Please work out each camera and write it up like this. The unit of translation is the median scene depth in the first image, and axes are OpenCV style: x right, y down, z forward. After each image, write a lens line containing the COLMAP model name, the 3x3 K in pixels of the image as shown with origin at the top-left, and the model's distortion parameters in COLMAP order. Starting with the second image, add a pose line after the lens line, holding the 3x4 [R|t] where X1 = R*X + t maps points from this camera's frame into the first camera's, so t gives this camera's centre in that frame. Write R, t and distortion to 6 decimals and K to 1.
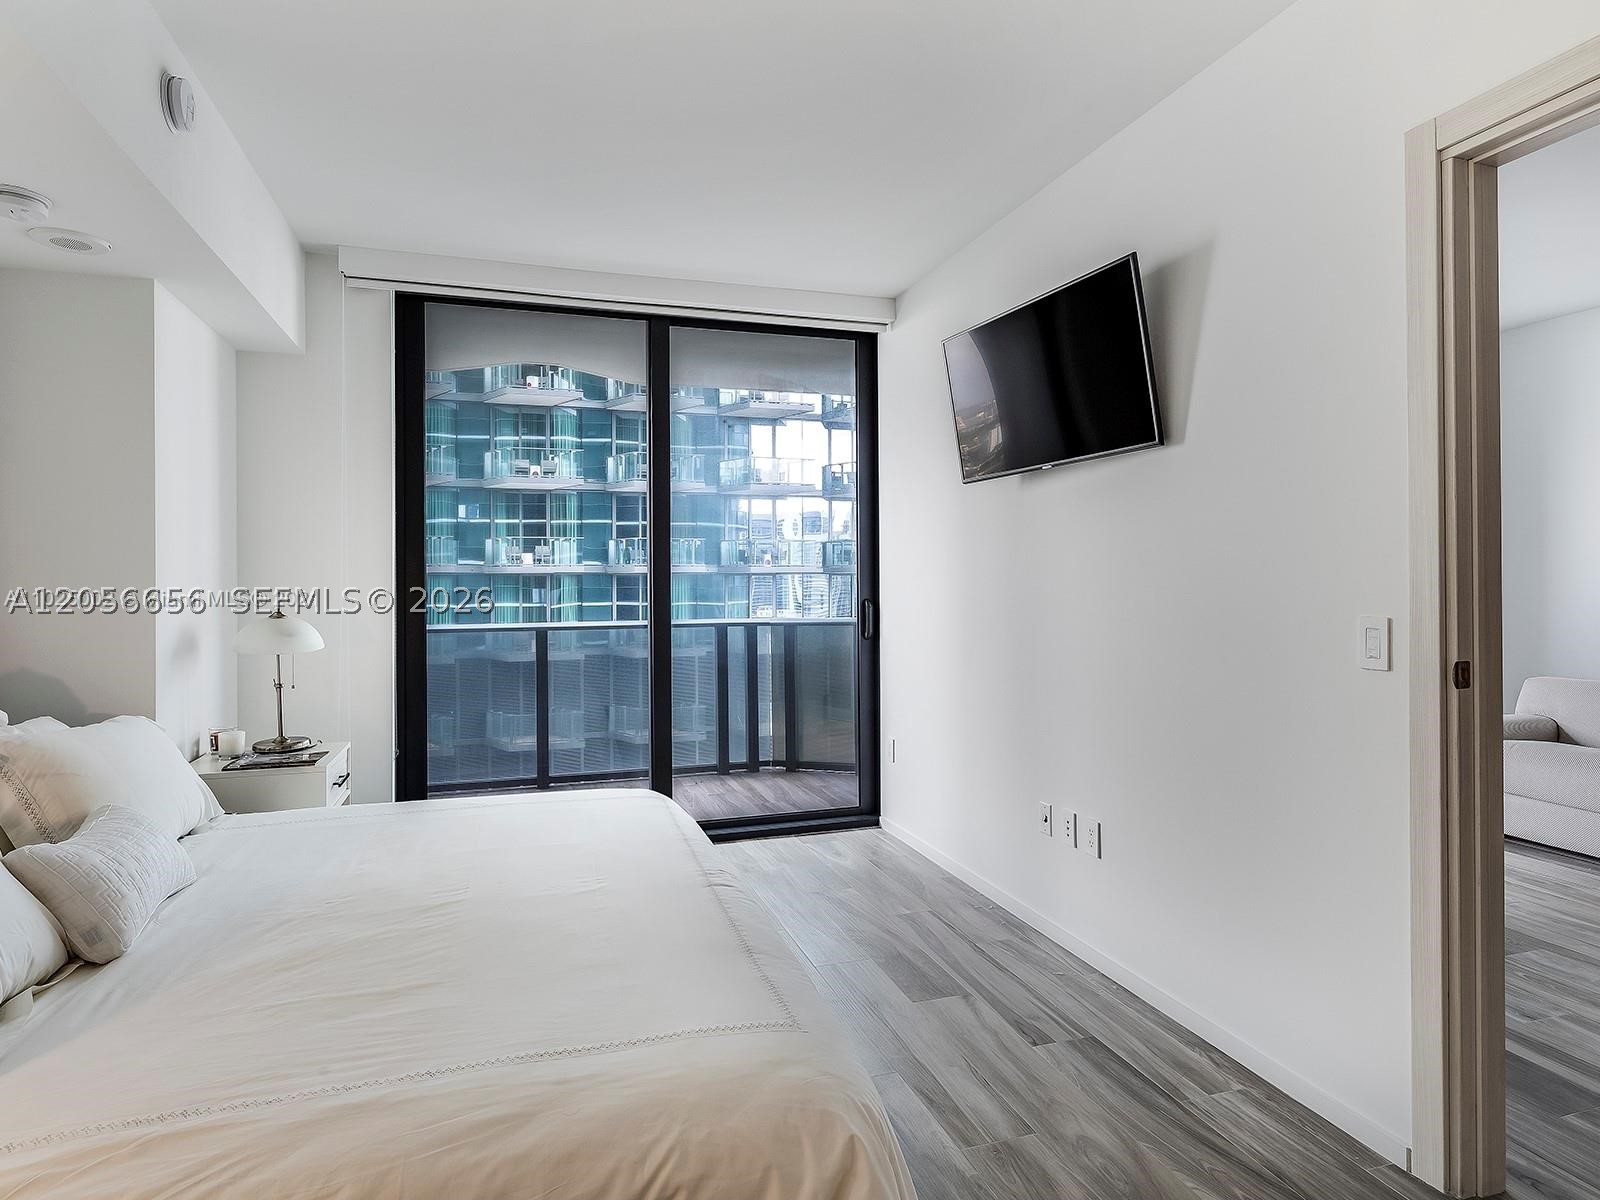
lens RADIAL K [[881.1, 0, 782.1], [0, 881.1, 579.9], [0, 0, 1]] dist [0.002633, -0.001687]
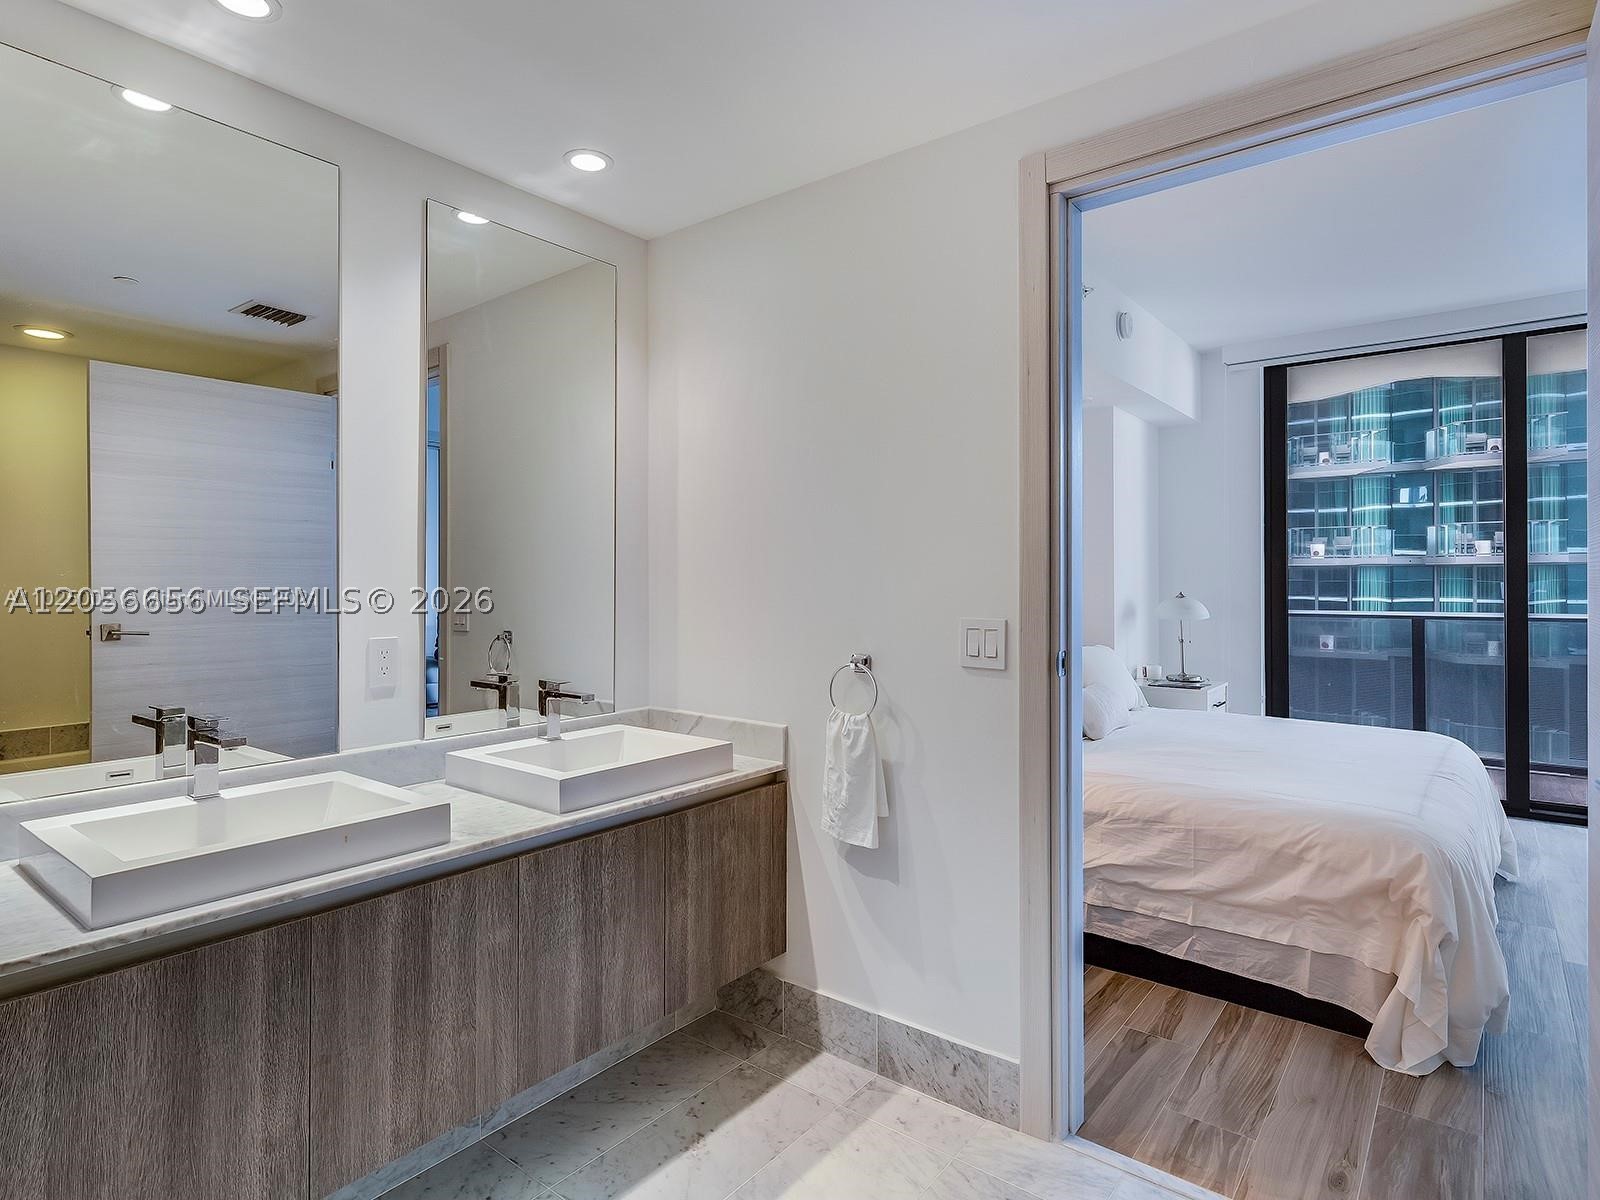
lens RADIAL K [[881.1, 0, 782.1], [0, 881.1, 579.9], [0, 0, 1]] dist [0.002633, -0.001687]
pose [[0.561773, 0.003163, -0.827285, 0.068693], [0.004746, 0.999964, 0.007046, -0.001229], [0.827278, -0.007884, 0.561738, -0.098925]]
